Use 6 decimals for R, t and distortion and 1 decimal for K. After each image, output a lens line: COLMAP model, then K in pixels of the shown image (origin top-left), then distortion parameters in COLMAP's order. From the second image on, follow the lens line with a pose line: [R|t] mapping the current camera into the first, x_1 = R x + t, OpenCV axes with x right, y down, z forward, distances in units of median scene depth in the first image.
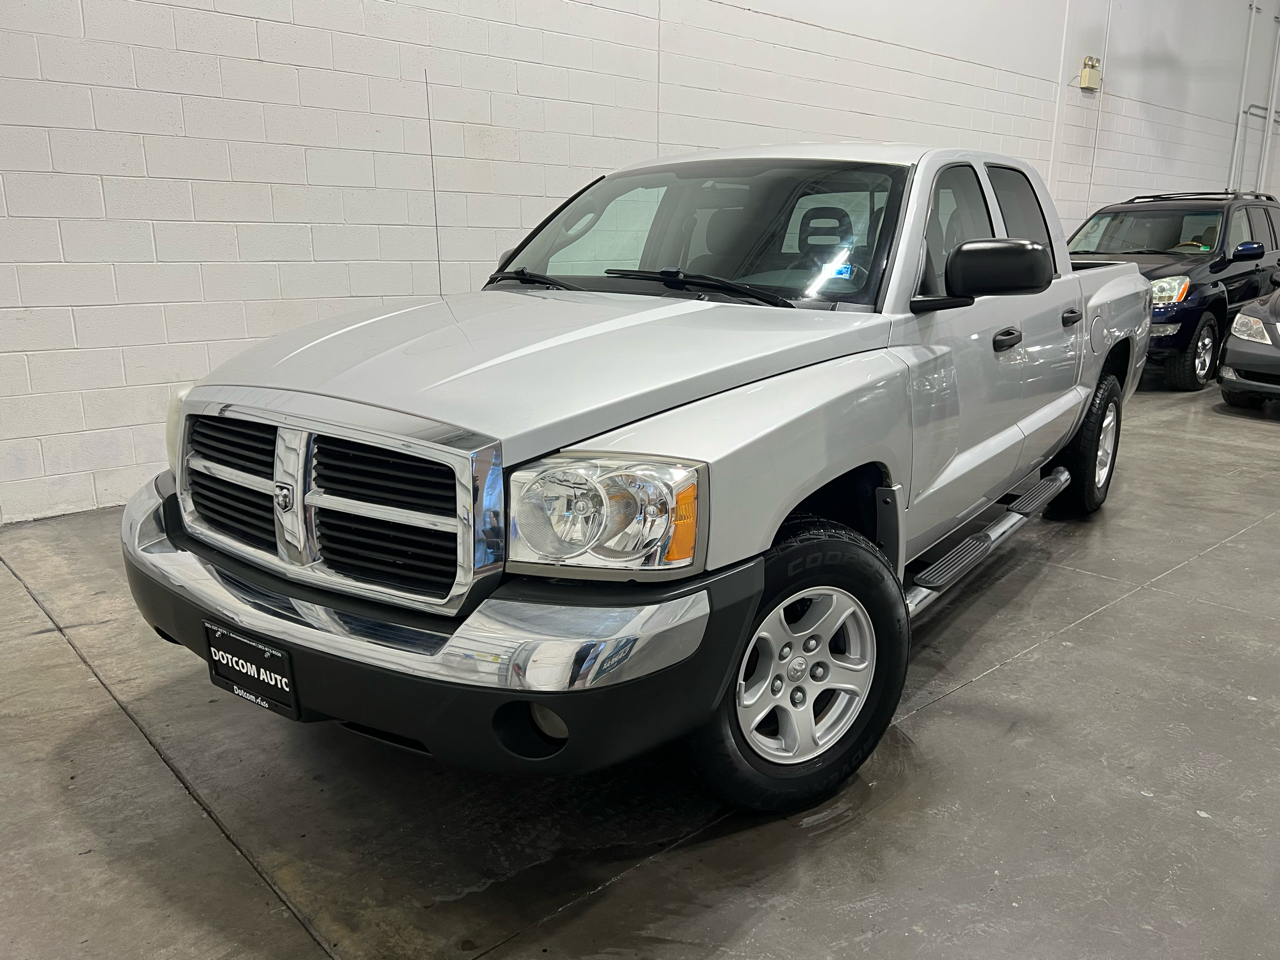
lens RADIAL K [[1003.1, 0, 661.9], [0, 1003.1, 479.0], [0, 0, 1]] dist [0.072058, -0.088085]
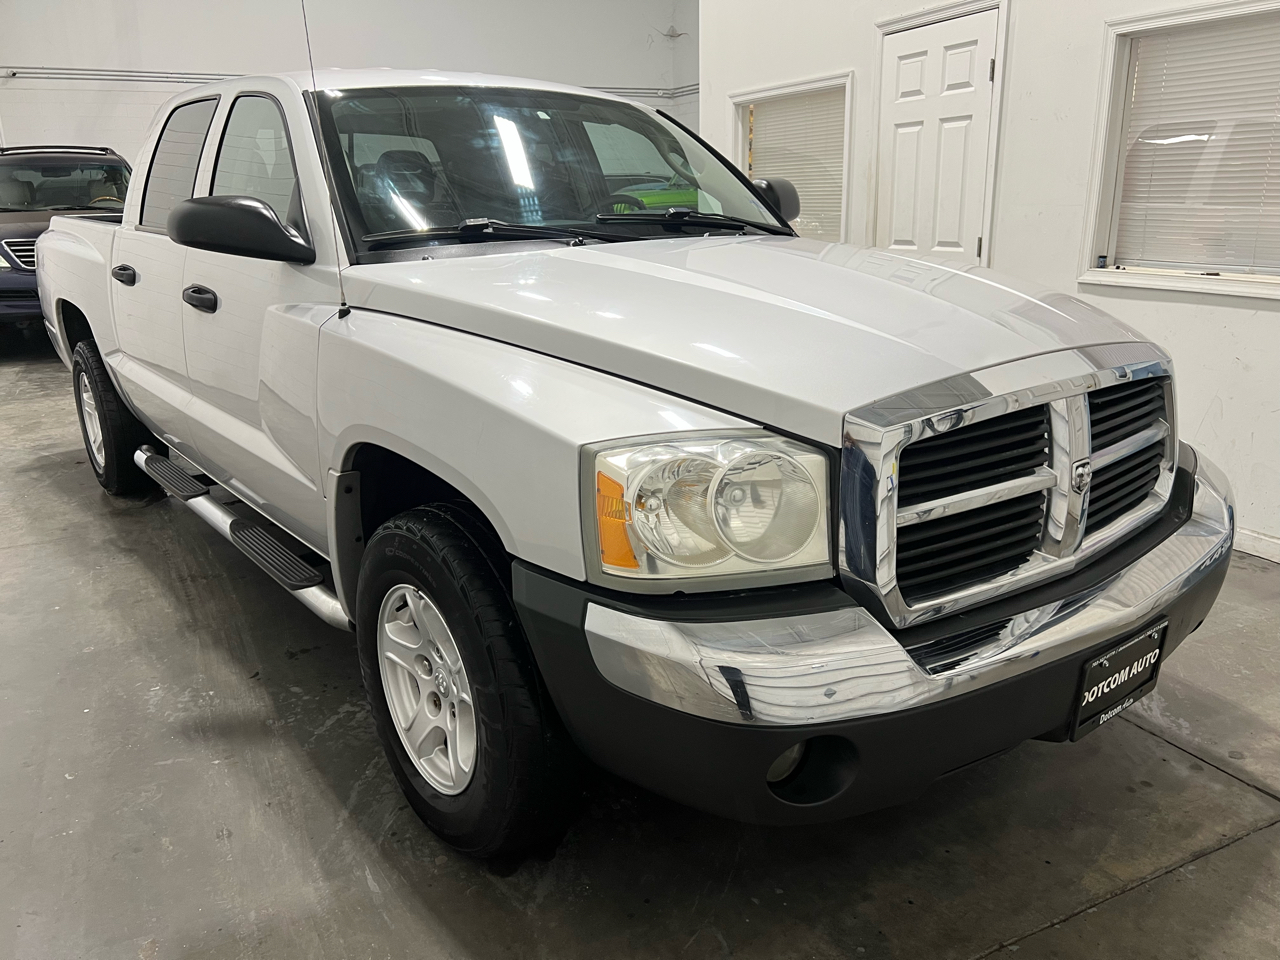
lens RADIAL K [[959.6, 0, 638.5], [0, 959.6, 480.7], [0, 0, 1]] dist [0.055295, -0.058655]
pose [[0.306557, -0.285728, 0.907955, -0.944479], [0.245732, 0.945304, 0.214514, -0.188195], [-0.919586, 0.157353, 0.360002, 0.811929]]
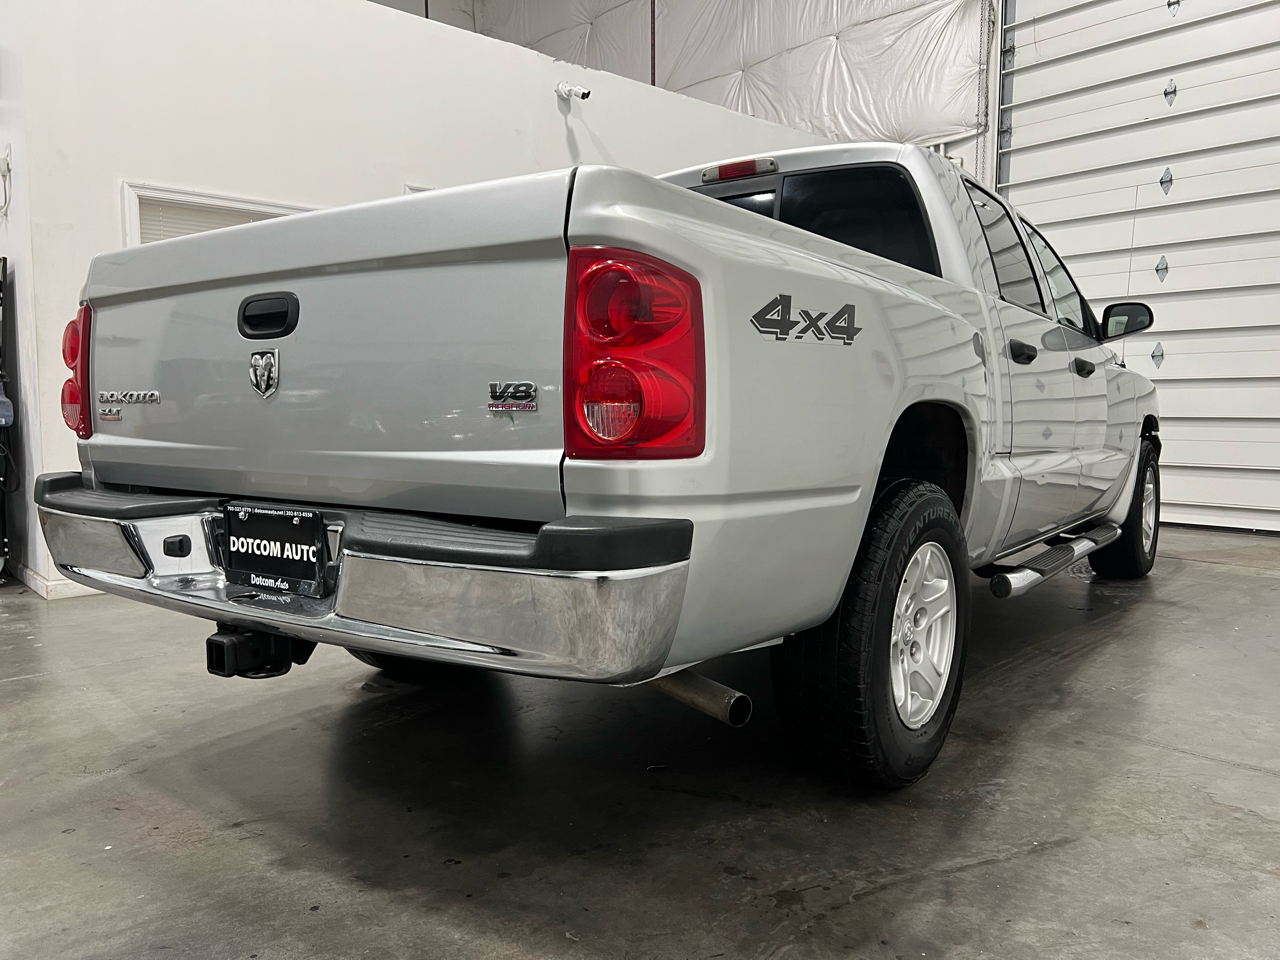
lens RADIAL K [[960.3, 0, 640.6], [0, 960.3, 483.3], [0, 0, 1]] dist [0.053335, -0.056963]
pose [[-0.999328, -0.015192, 0.033373, 0.481063], [-0.003834, 0.948439, 0.316936, -0.538924], [-0.036467, 0.316595, -0.947859, 2.946028]]
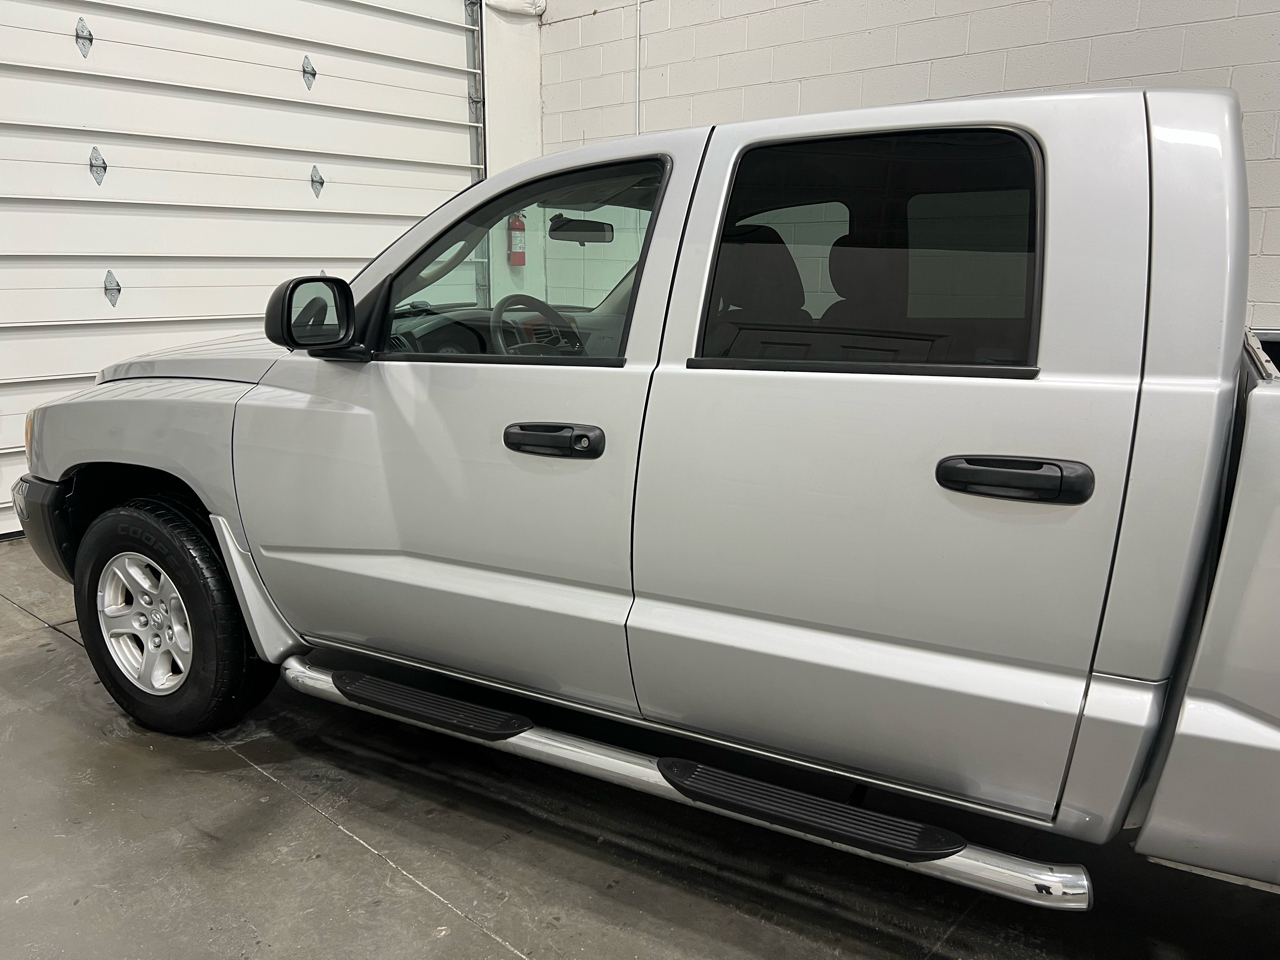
lens RADIAL K [[960.7, 0, 644.6], [0, 960.7, 478.3], [0, 0, 1]] dist [0.053155, -0.057452]
pose [[0.076886, 0.207462, -0.975217, 1.163216], [-0.241133, 0.952945, 0.183713, -0.300178], [0.967442, 0.221032, 0.123294, 1.233706]]
